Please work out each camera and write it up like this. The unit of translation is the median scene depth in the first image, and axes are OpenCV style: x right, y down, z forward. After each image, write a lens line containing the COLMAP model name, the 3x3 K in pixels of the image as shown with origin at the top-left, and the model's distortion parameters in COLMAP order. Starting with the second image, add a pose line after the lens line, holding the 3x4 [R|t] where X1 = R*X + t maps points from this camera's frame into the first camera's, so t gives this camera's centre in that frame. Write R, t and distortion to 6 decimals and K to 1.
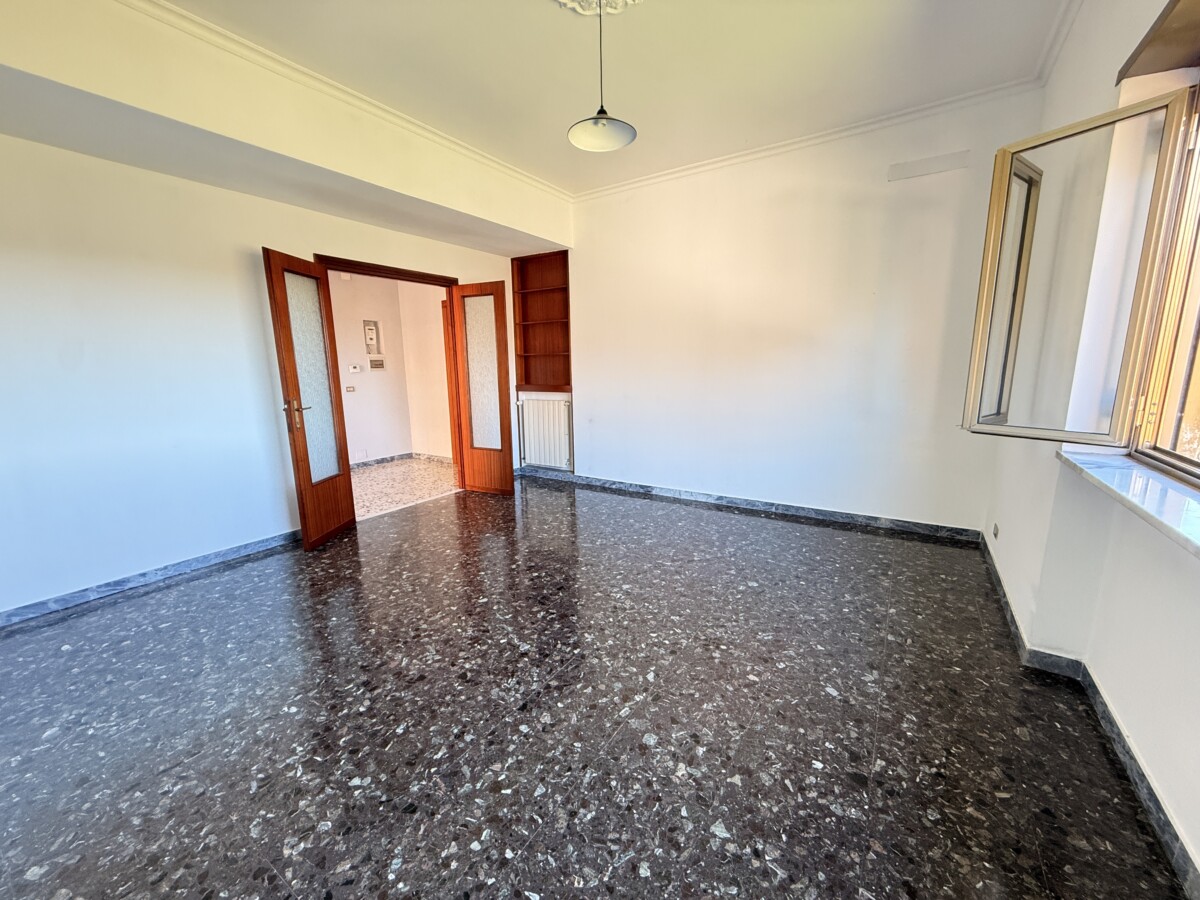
lens RADIAL K [[478.8, 0, 600.3], [0, 478.8, 446.6], [0, 0, 1]] dist [-0.002956, 0.000693]
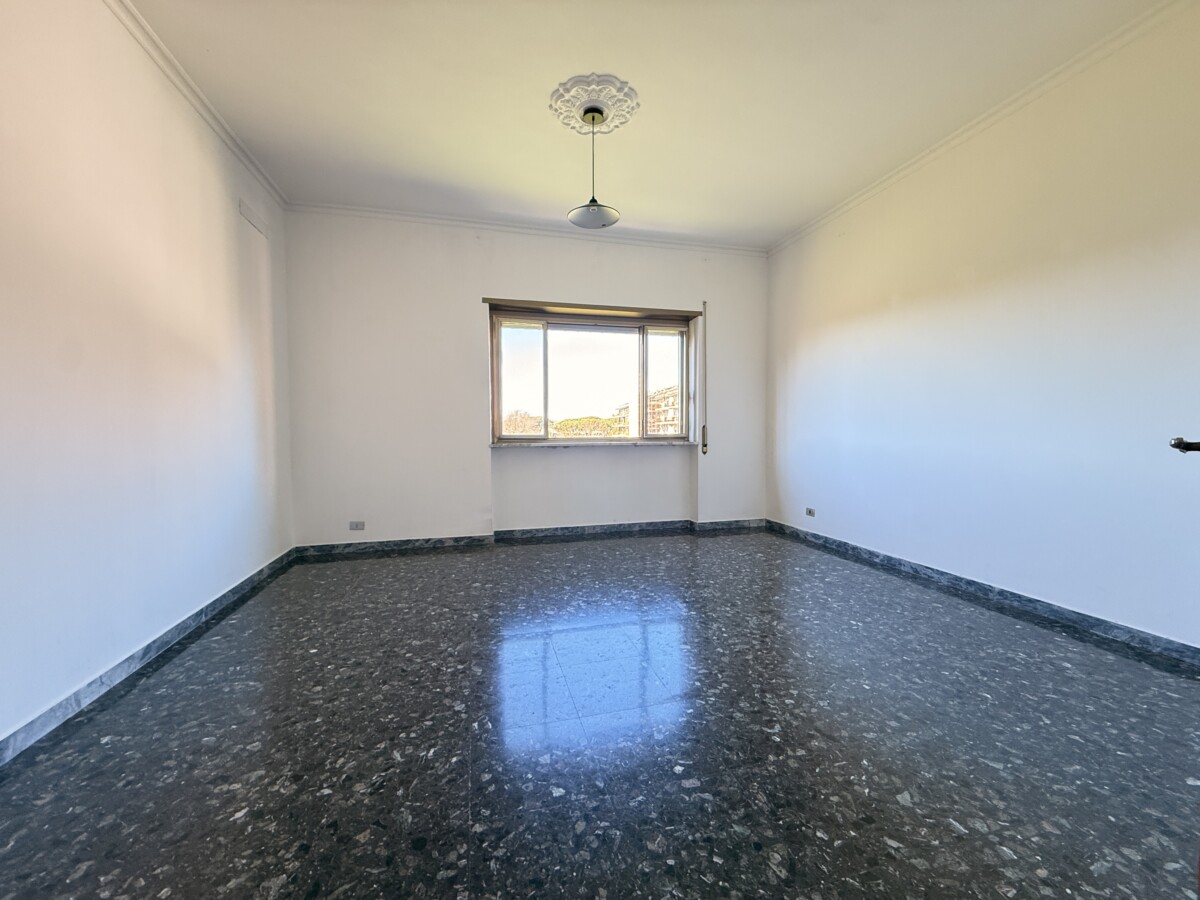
lens RADIAL K [[478.8, 0, 600.8], [0, 478.8, 453.4], [0, 0, 1]] dist [-0.002956, 0.000693]
pose [[-0.748463, -0.008761, 0.663119, -0.714803], [0.133754, 0.977370, 0.163881, -0.183611], [-0.649549, 0.211354, -0.730353, 1.692191]]
